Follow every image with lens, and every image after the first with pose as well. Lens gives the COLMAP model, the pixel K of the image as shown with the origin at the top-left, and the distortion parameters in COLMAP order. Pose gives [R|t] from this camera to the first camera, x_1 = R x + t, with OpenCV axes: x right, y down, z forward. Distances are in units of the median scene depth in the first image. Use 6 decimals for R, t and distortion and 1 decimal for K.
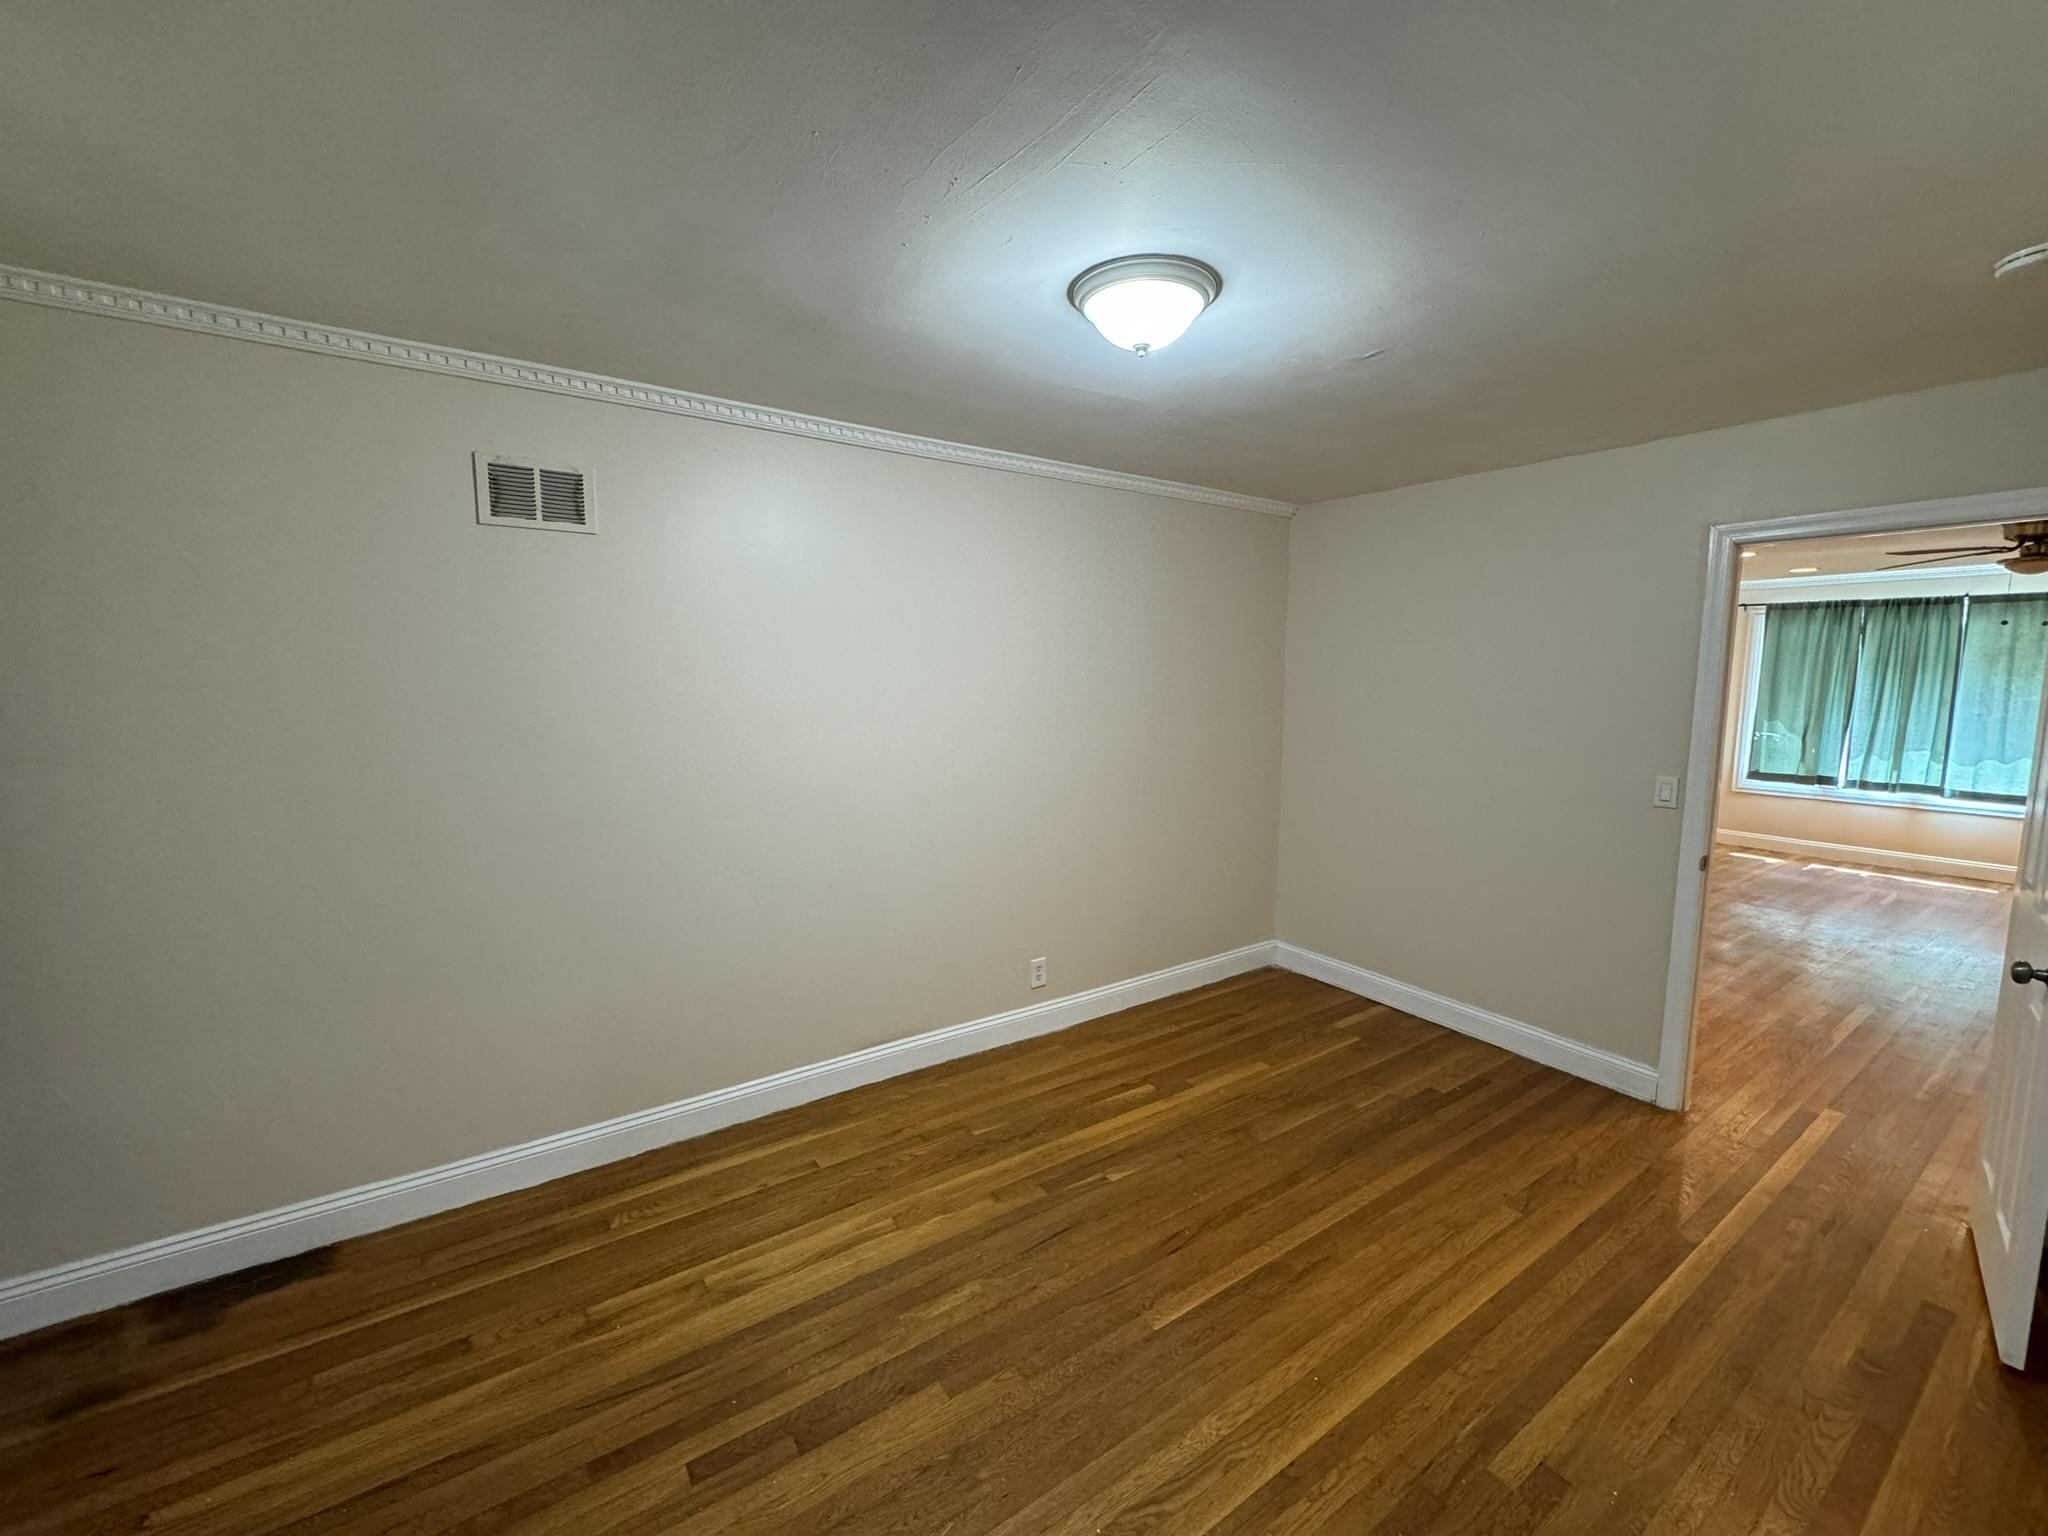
lens RADIAL K [[813.4, 0, 1024.5], [0, 813.4, 771.3], [0, 0, 1]] dist [-0.005682, 0.001179]
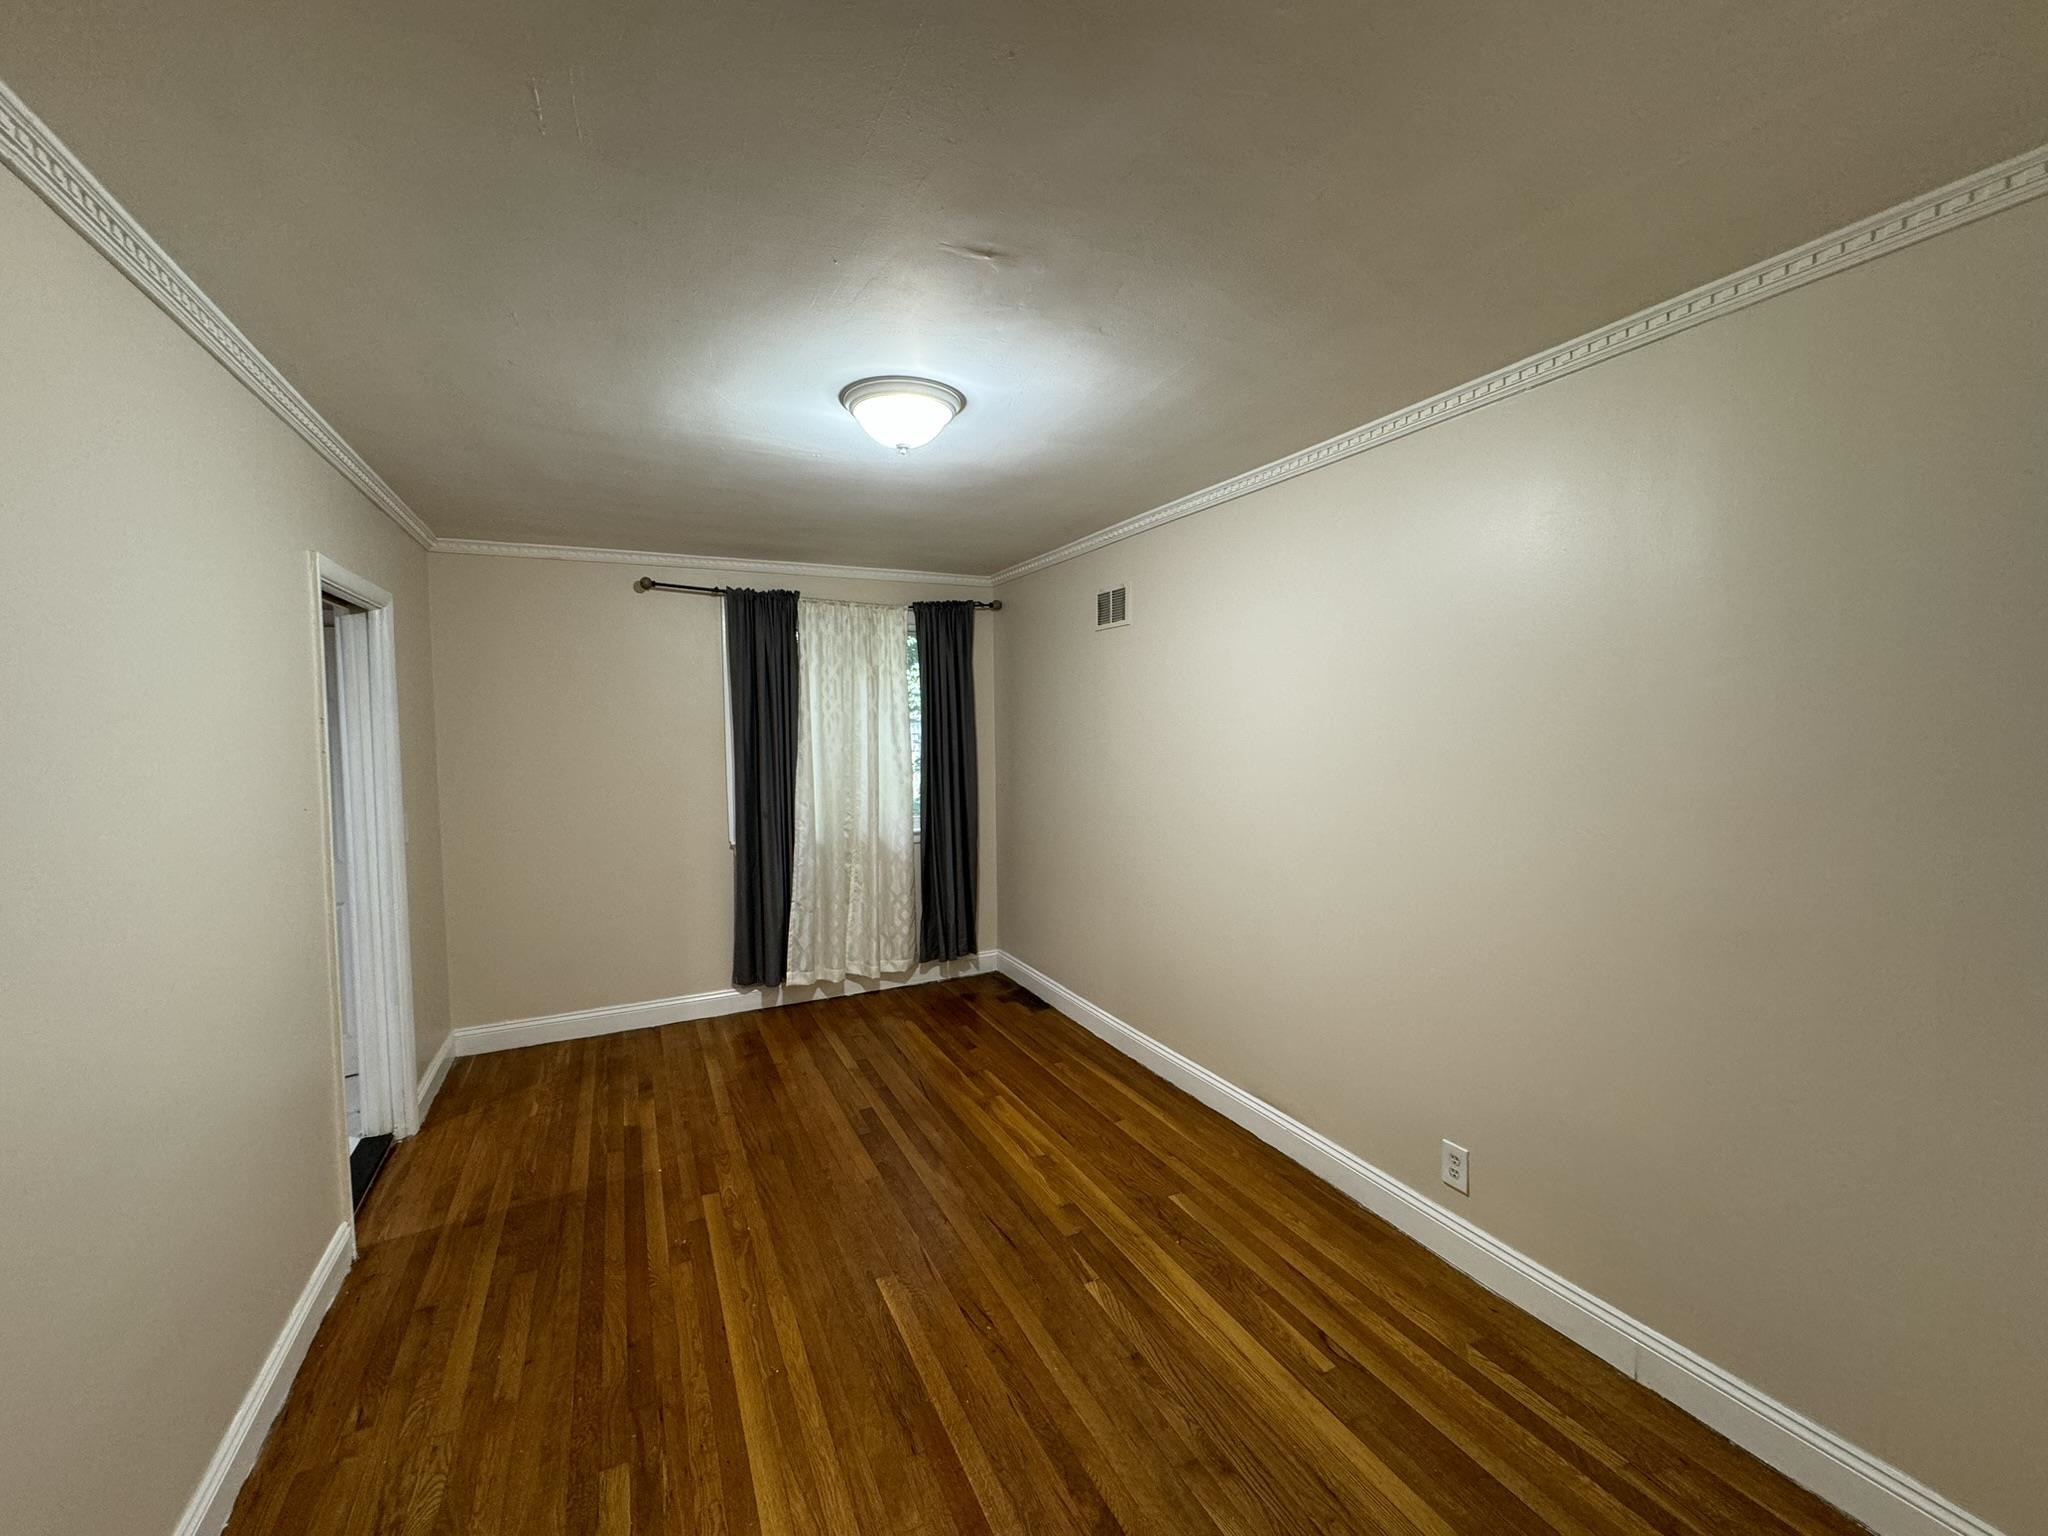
lens RADIAL K [[813.4, 0, 1022.8], [0, 813.4, 760.1], [0, 0, 1]] dist [-0.005682, 0.001179]
pose [[-0.125658, 0.043208, -0.991132, 1.049299], [-0.113353, 0.991883, 0.057612, -0.111160], [0.985577, 0.119587, -0.119741, 1.058832]]
